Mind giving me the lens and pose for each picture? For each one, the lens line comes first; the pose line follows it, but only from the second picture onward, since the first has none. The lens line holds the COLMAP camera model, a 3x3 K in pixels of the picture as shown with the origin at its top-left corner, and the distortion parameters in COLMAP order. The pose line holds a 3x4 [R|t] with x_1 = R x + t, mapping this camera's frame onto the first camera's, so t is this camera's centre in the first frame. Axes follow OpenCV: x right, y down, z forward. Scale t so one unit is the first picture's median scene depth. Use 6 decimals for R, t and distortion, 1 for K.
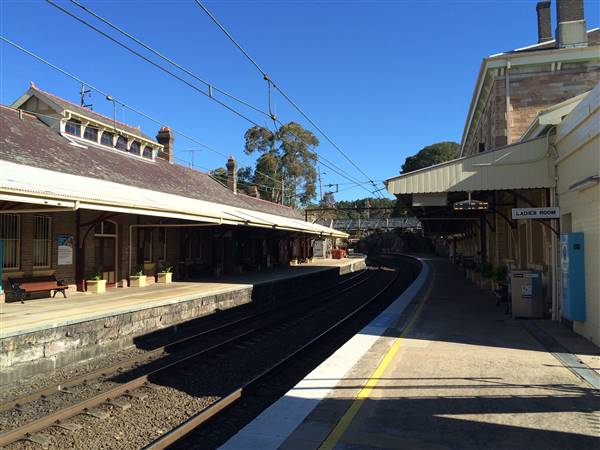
lens RADIAL K [[506.4, 0, 300.0], [0, 506.4, 225.0], [0, 0, 1]] dist [0.043348, -0.014124]
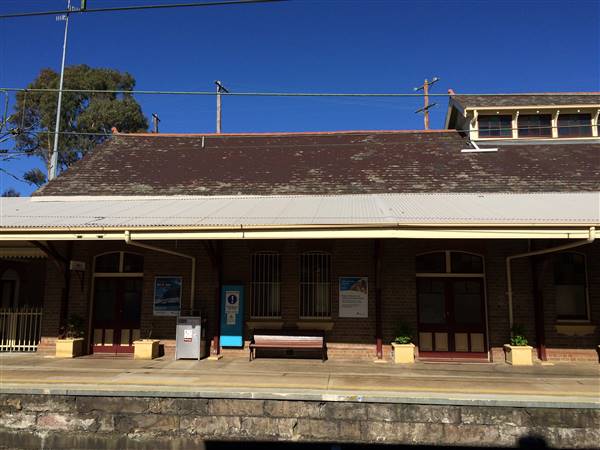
lens RADIAL K [[506.4, 0, 300.0], [0, 506.4, 225.0], [0, 0, 1]] dist [0.043348, -0.014124]
pose [[0.184833, -0.132803, -0.973756, 0.104891], [0.036922, 0.991067, -0.128156, 0.015663], [0.982076, -0.012266, 0.188085, 0.330161]]
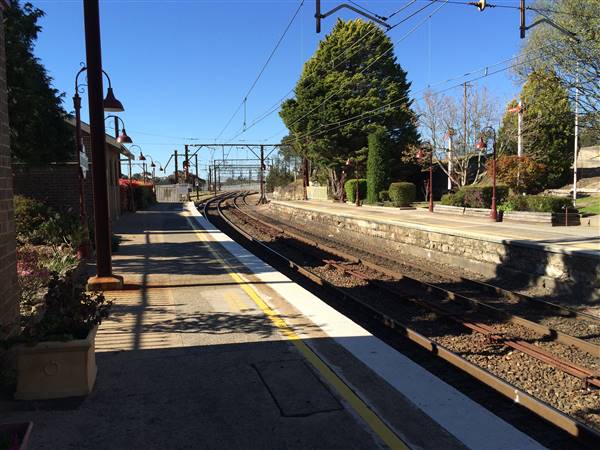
lens RADIAL K [[506.4, 0, 300.0], [0, 506.4, 225.0], [0, 0, 1]] dist [0.043348, -0.014124]
pose [[-0.812254, 0.071130, -0.578951, 0.793398], [0.043933, 0.997178, 0.060877, 0.098405], [0.581647, 0.024013, -0.813087, 2.295972]]
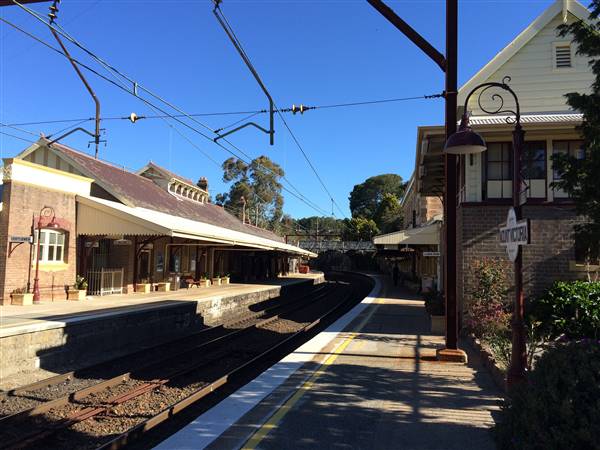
lens RADIAL K [[506.4, 0, 300.0], [0, 506.4, 225.0], [0, 0, 1]] dist [0.043348, -0.014124]
pose [[0.993121, 0.035548, 0.111570, -0.119164], [-0.032017, 0.998933, -0.033289, -0.015633], [-0.112634, 0.029488, 0.993199, -0.360078]]
